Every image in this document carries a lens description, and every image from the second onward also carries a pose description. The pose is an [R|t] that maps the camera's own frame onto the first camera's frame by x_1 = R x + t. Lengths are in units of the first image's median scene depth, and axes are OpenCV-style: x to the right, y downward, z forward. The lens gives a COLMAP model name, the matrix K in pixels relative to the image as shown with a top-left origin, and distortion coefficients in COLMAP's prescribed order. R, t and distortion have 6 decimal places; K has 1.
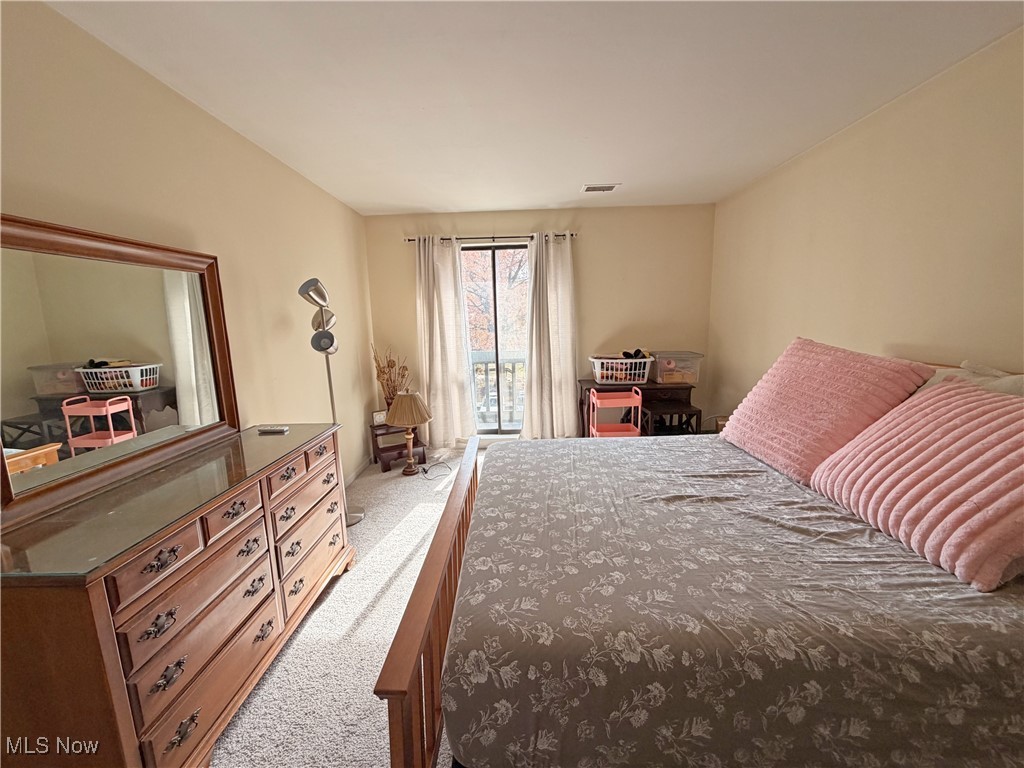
lens RADIAL K [[409.6, 0, 509.8], [0, 409.6, 382.5], [0, 0, 1]] dist [0.000879, 0.000284]
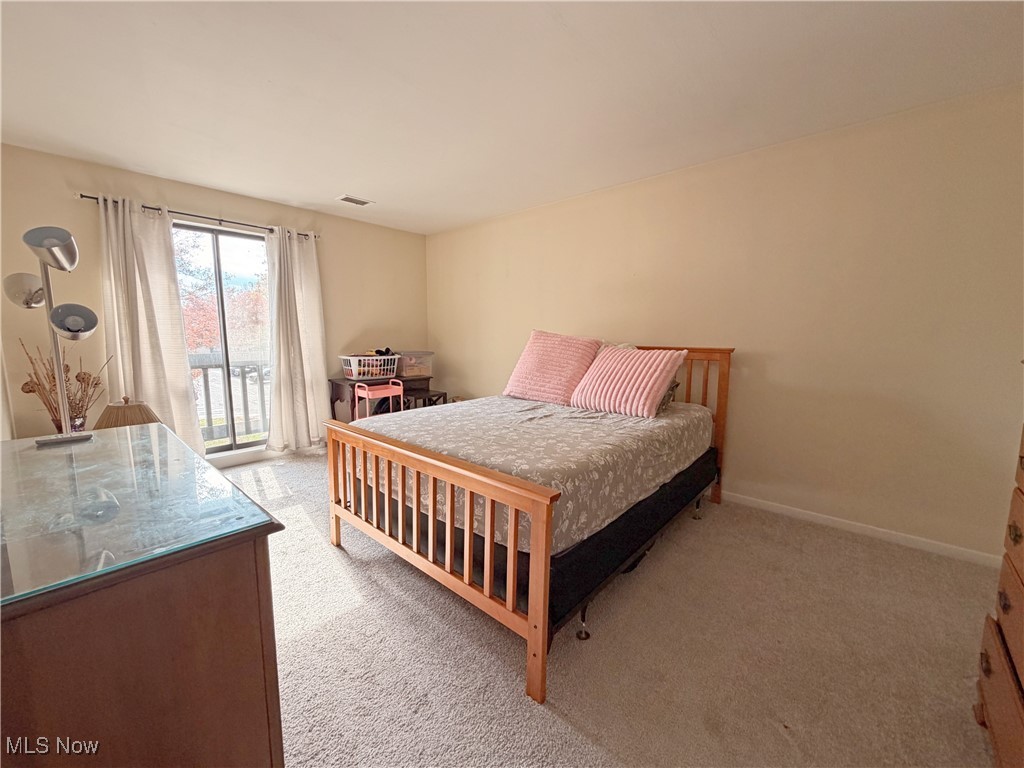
lens RADIAL K [[409.6, 0, 509.8], [0, 409.6, 382.5], [0, 0, 1]] dist [0.000879, 0.000284]
pose [[0.655146, -0.060335, 0.753089, -0.330894], [0.096808, 0.995293, -0.004477, 0.053719], [-0.749274, 0.075838, 0.657903, -0.004050]]
